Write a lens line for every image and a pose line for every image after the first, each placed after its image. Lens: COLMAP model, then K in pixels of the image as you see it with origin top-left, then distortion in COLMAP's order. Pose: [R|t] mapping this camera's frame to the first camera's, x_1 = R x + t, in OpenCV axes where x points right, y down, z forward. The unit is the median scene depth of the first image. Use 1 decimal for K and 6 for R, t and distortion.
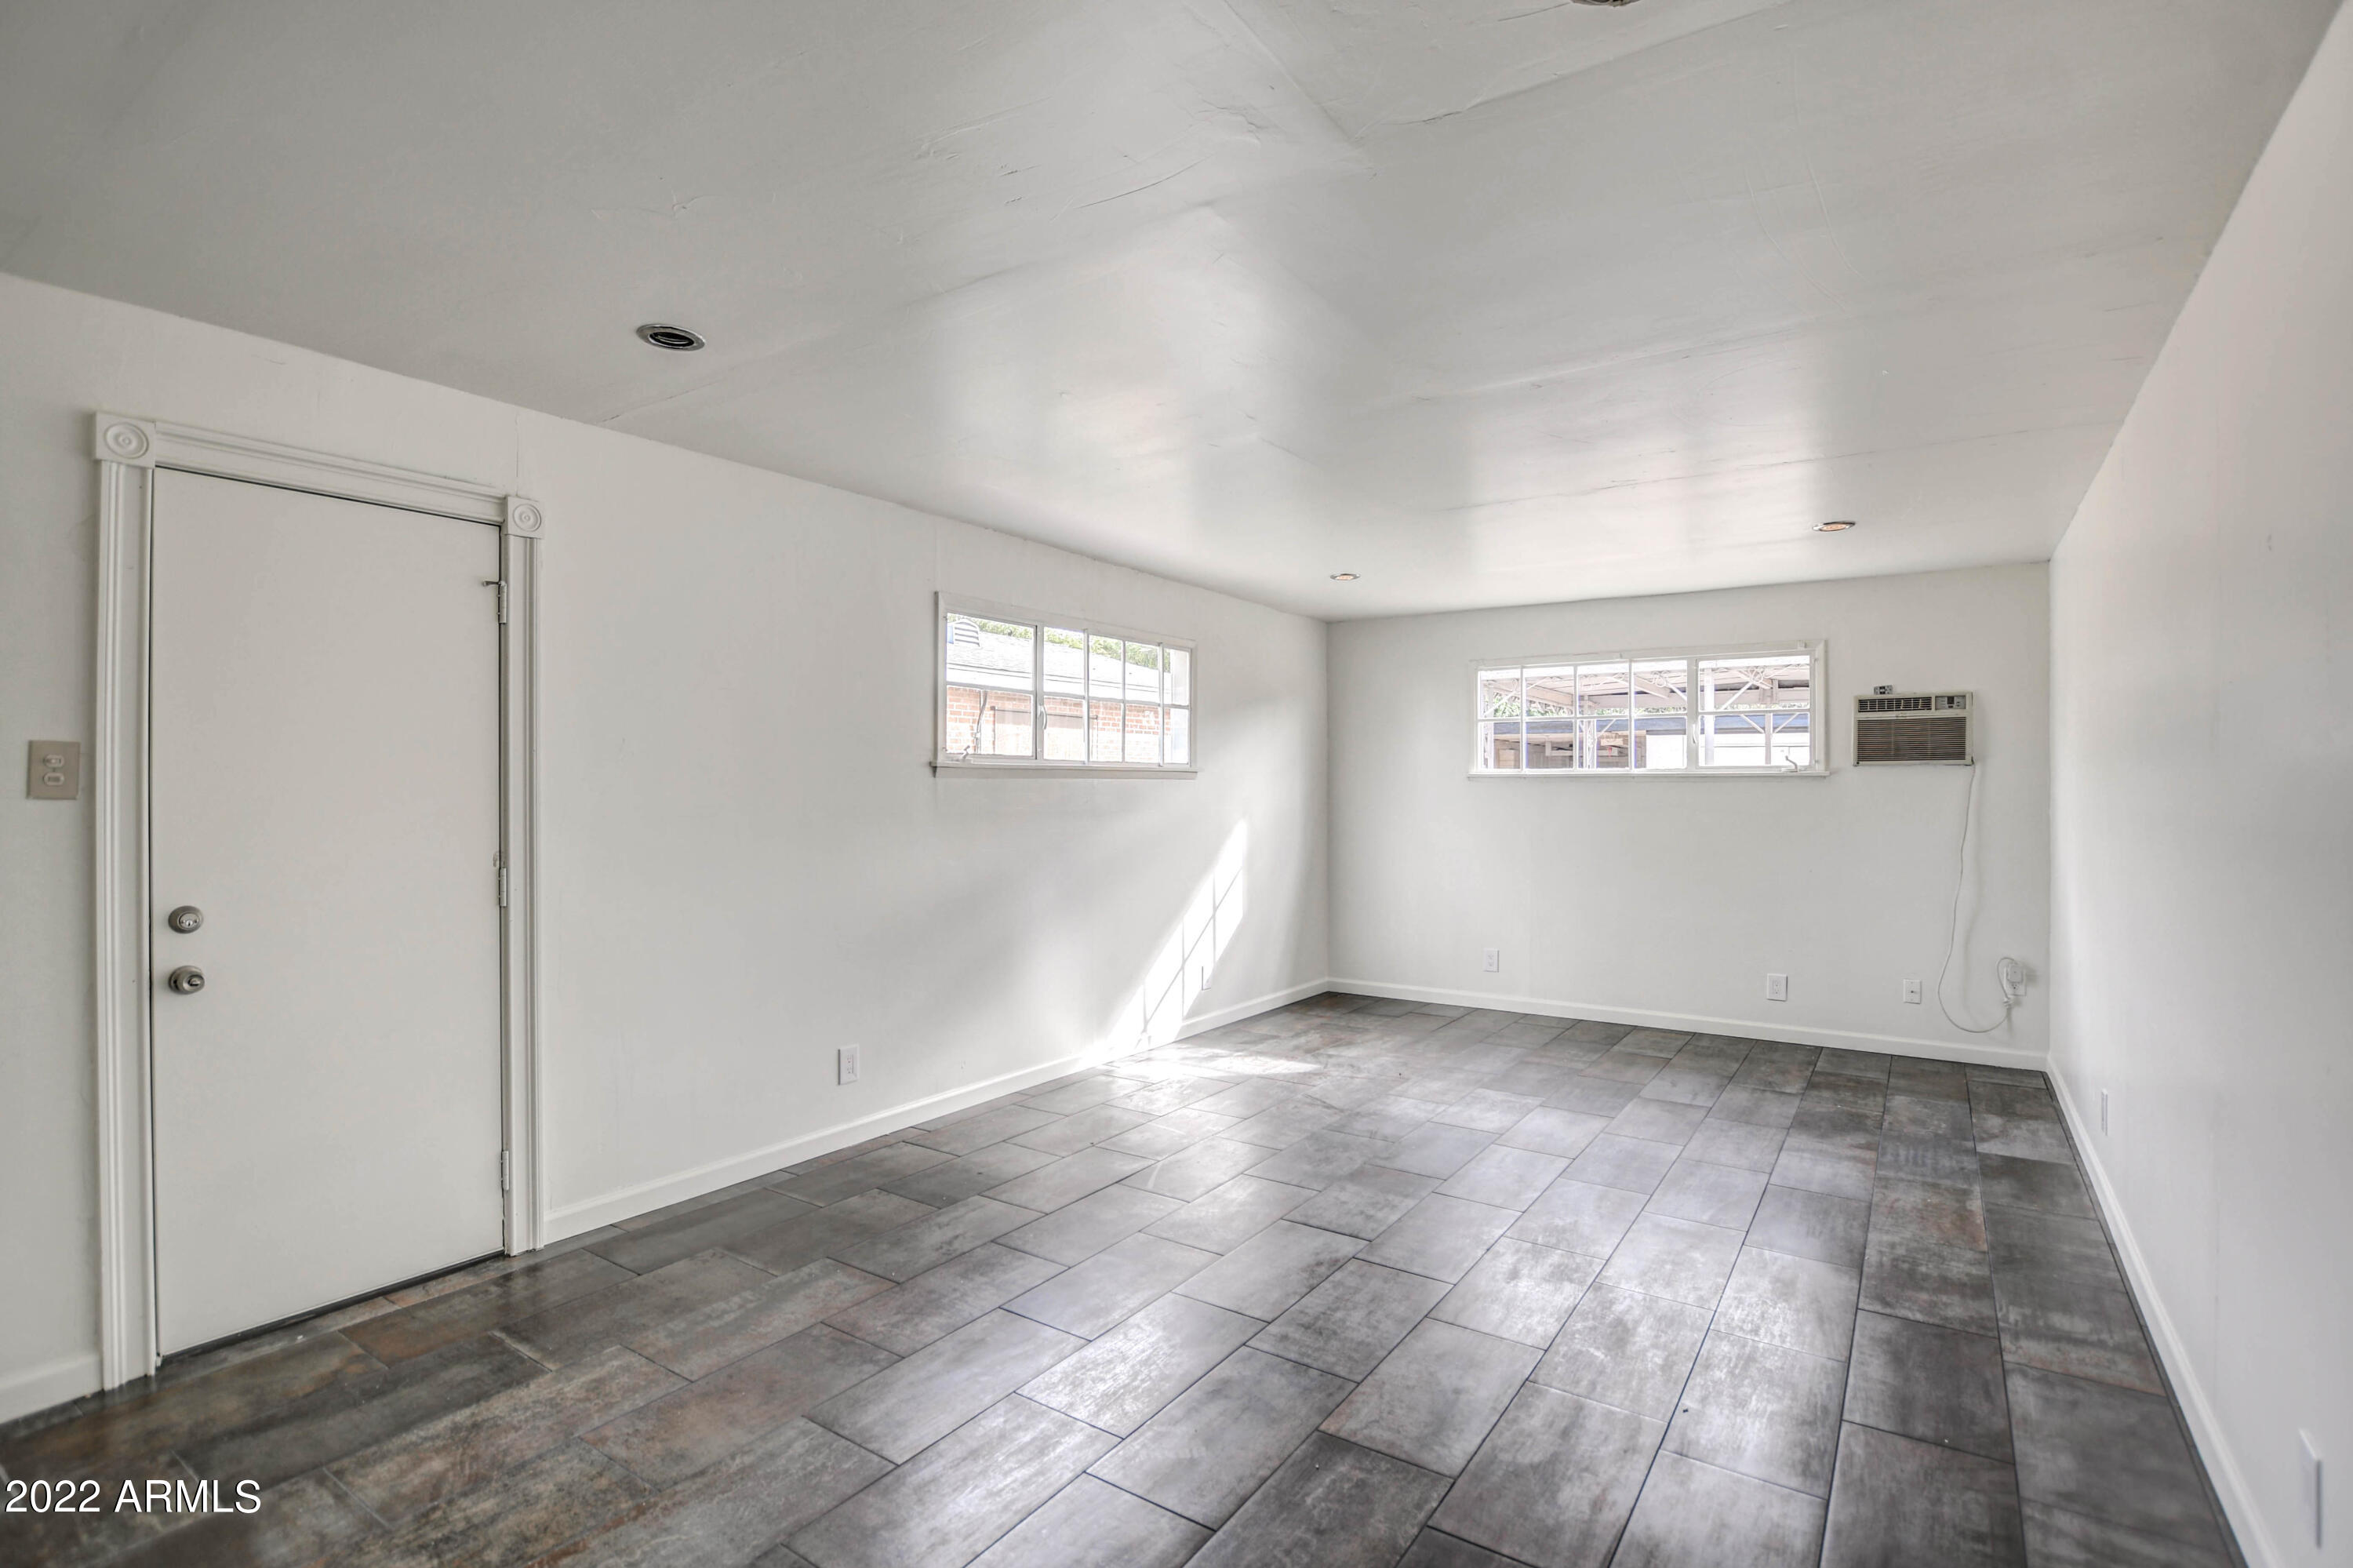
lens RADIAL K [[1120.2, 0, 1178.6], [0, 1120.2, 786.7], [0, 0, 1]] dist [-0.034447, 0.004619]
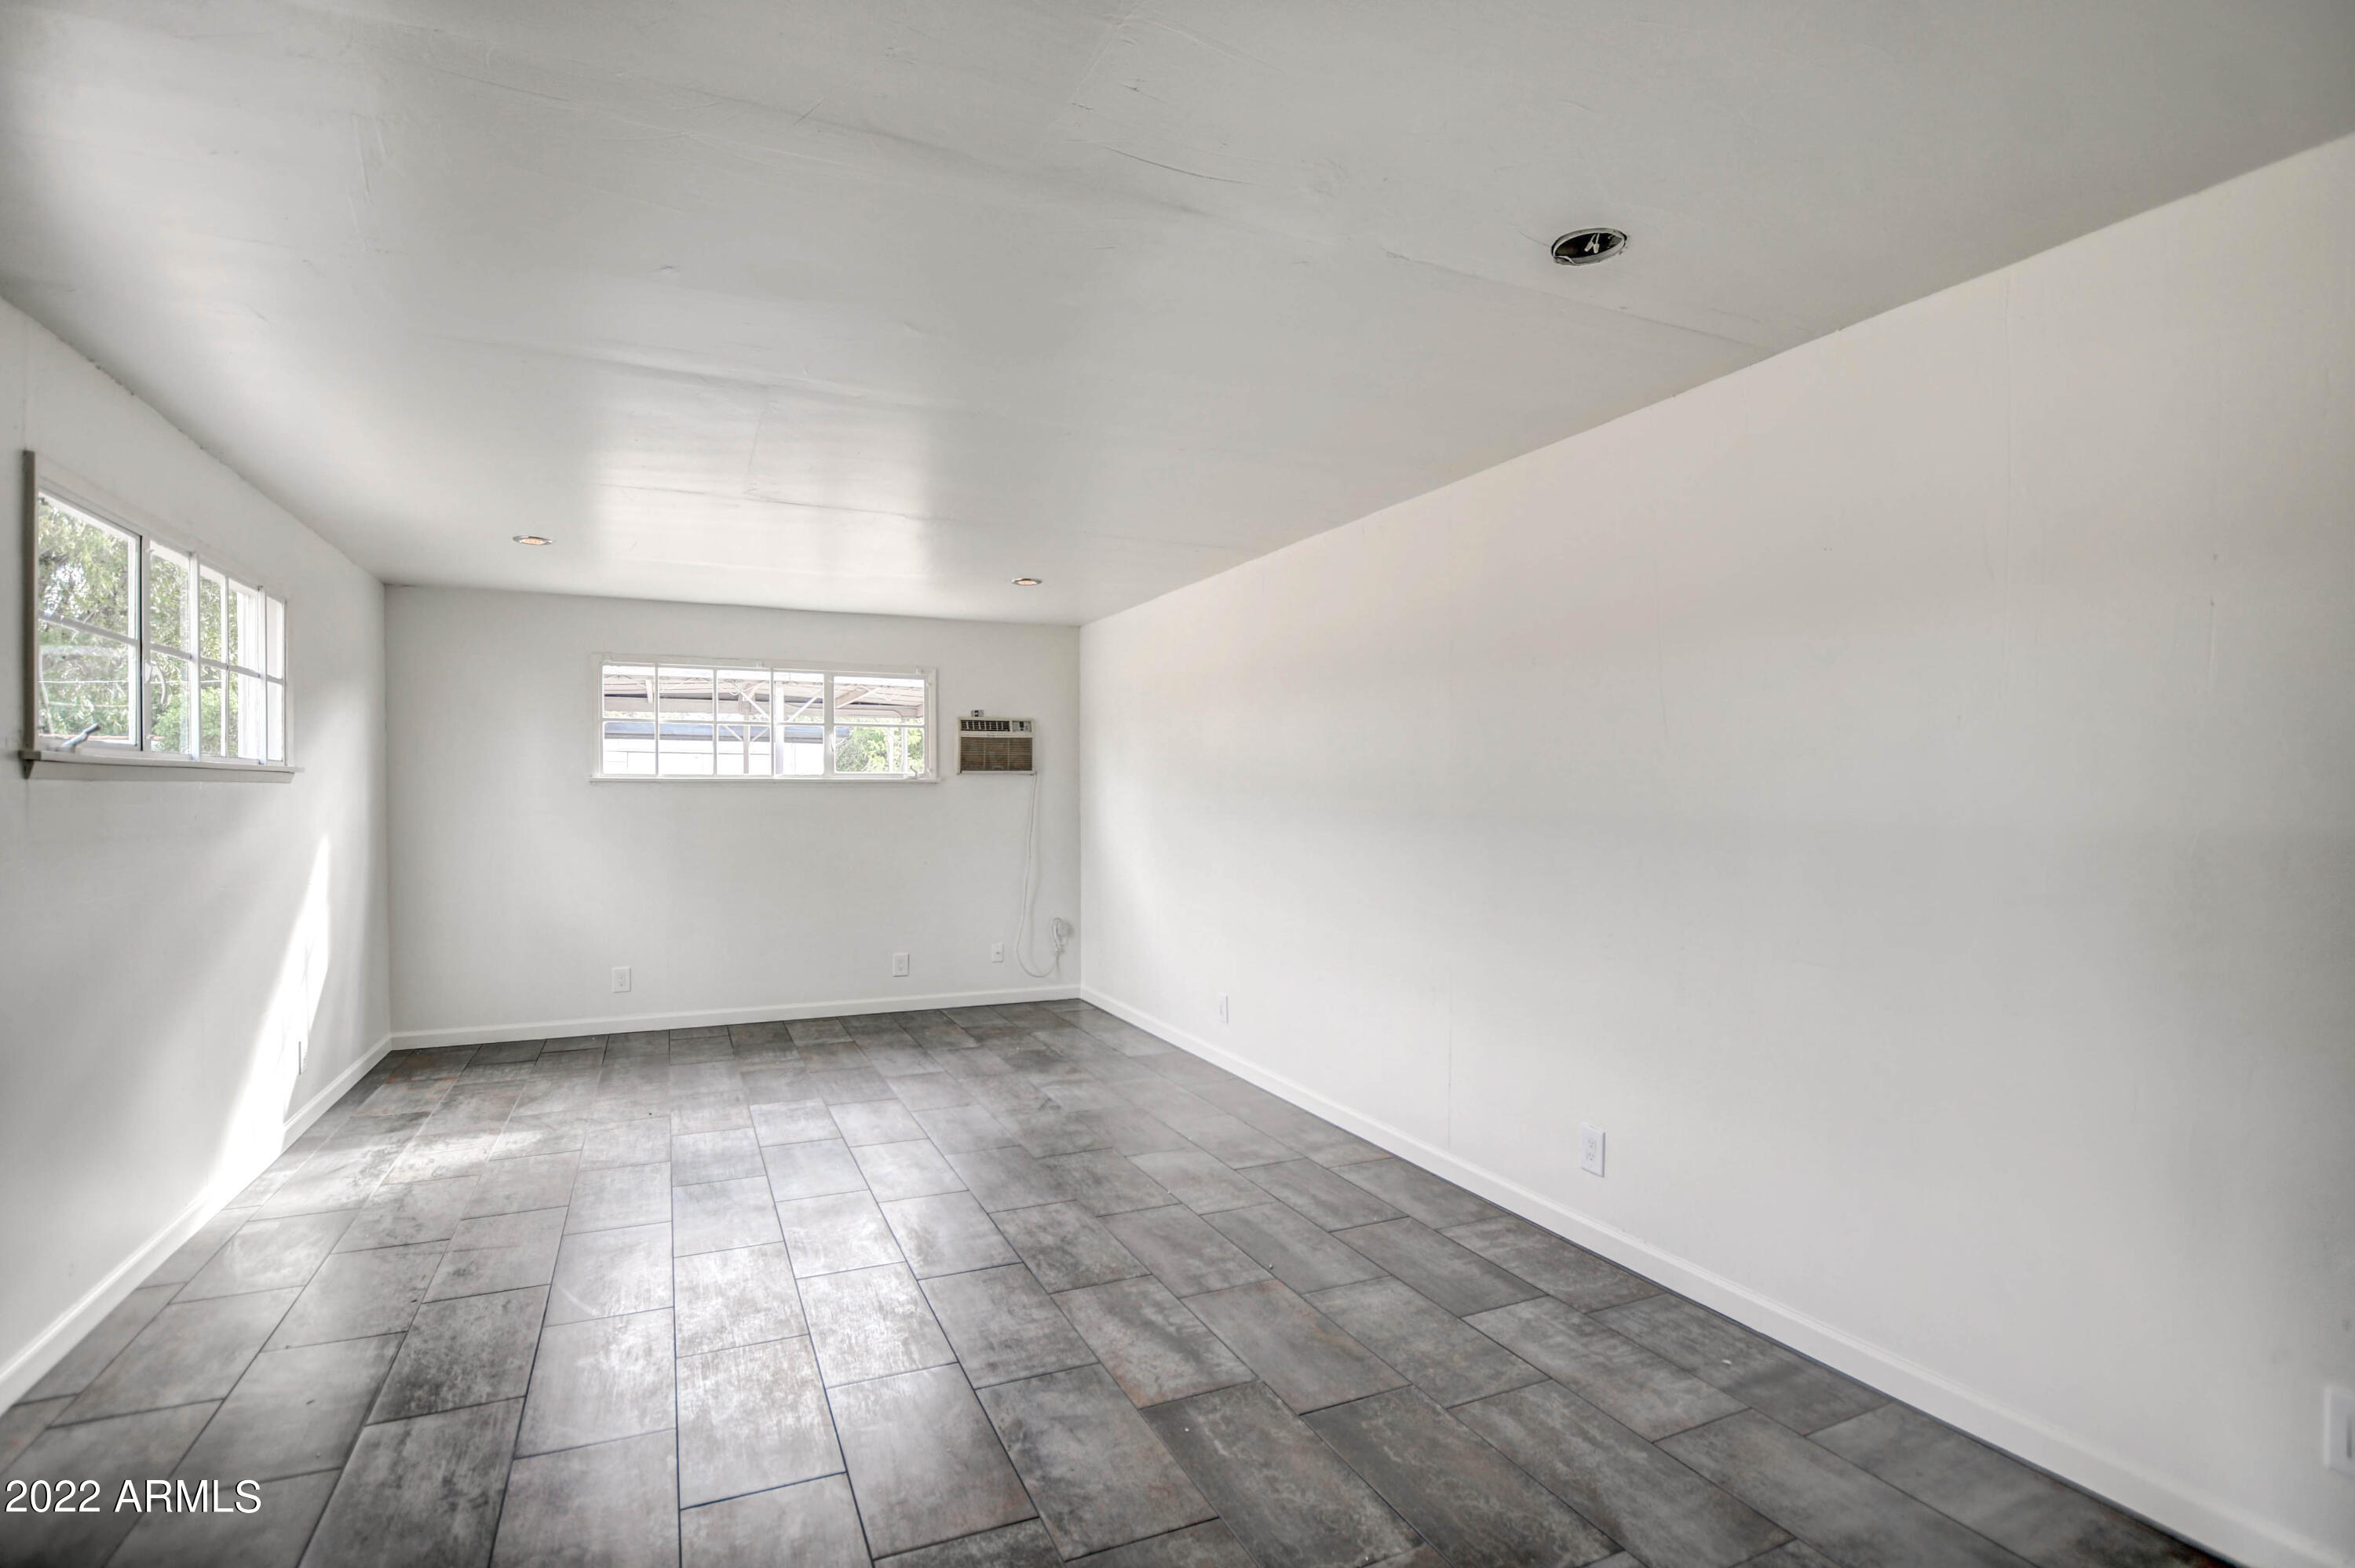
lens RADIAL K [[1090.8, 0, 1161.2], [0, 1090.8, 792.9], [0, 0, 1]] dist [-0.030581, 0.000075]
pose [[0.521045, -0.003244, 0.853523, -0.320988], [0.001170, 0.999995, 0.003087, -0.001854], [-0.853528, -0.000610, 0.521046, 0.197576]]
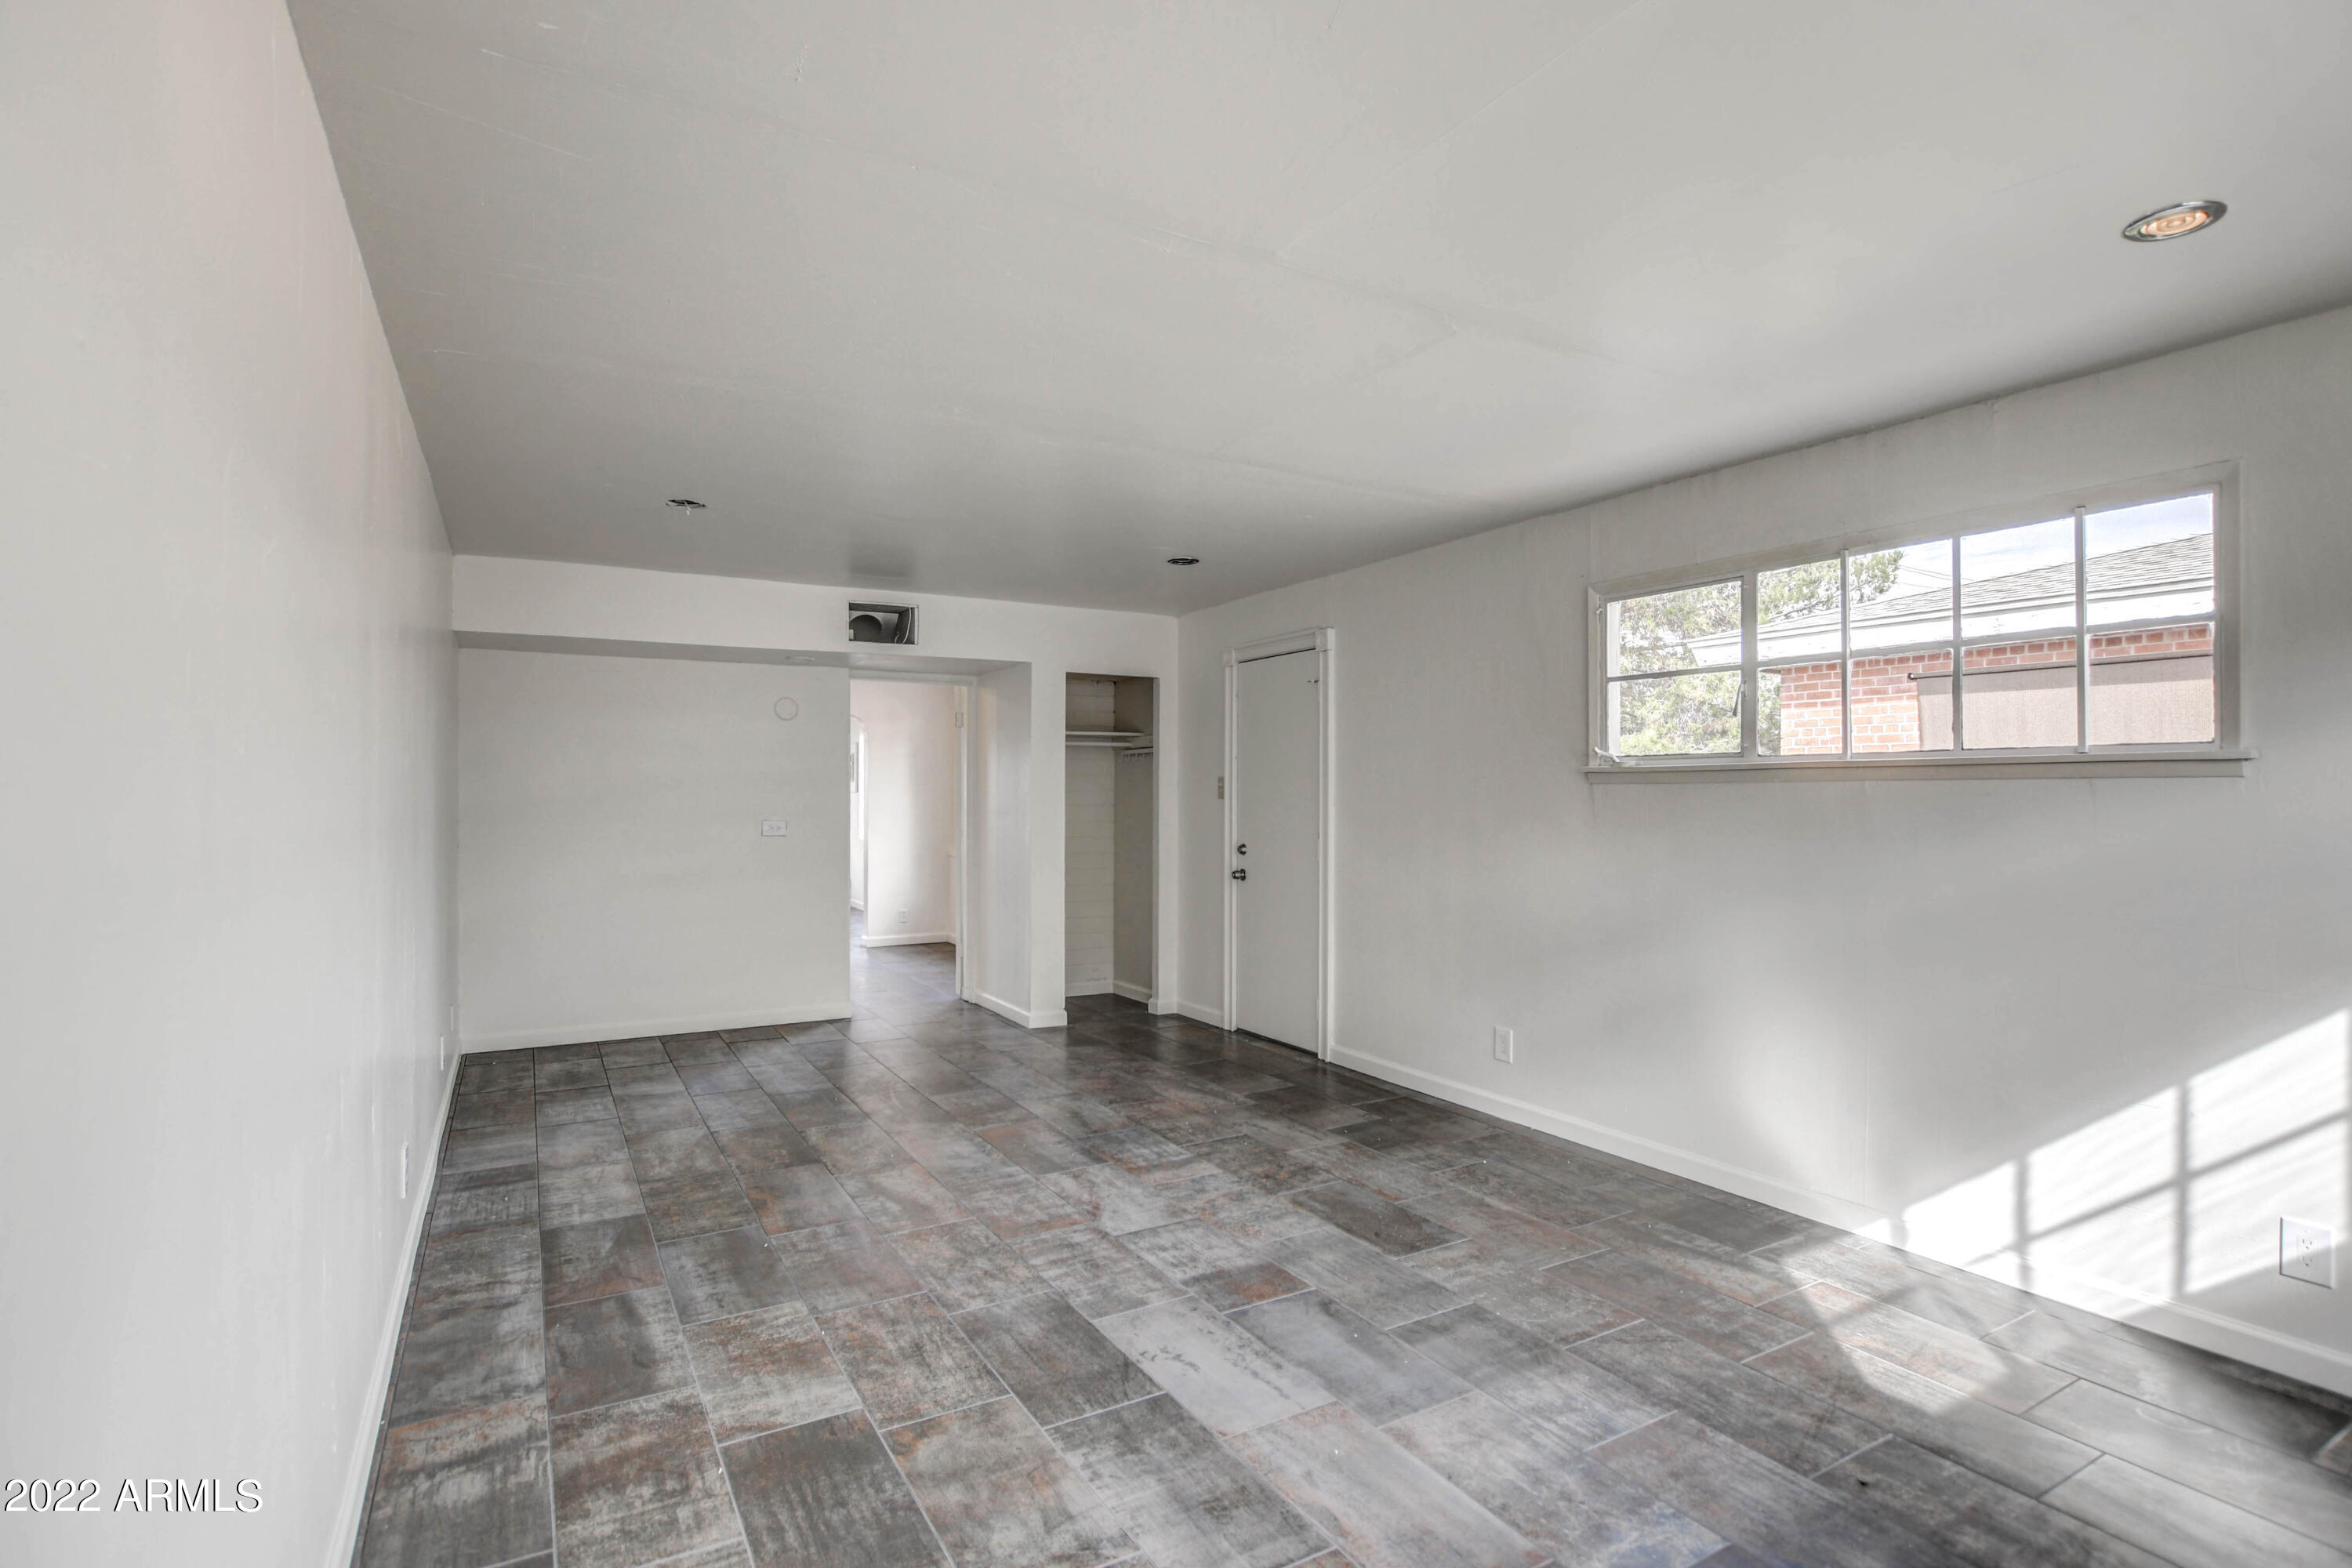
lens RADIAL K [[1137.5, 0, 1148.4], [0, 1137.5, 790.1], [0, 0, 1]] dist [-0.047519, 0.016835]
pose [[-0.453810, -0.003106, -0.891093, 0.676736], [0.000932, 0.999992, -0.003960, 0.000285], [0.891098, -0.002628, -0.453803, 0.933761]]
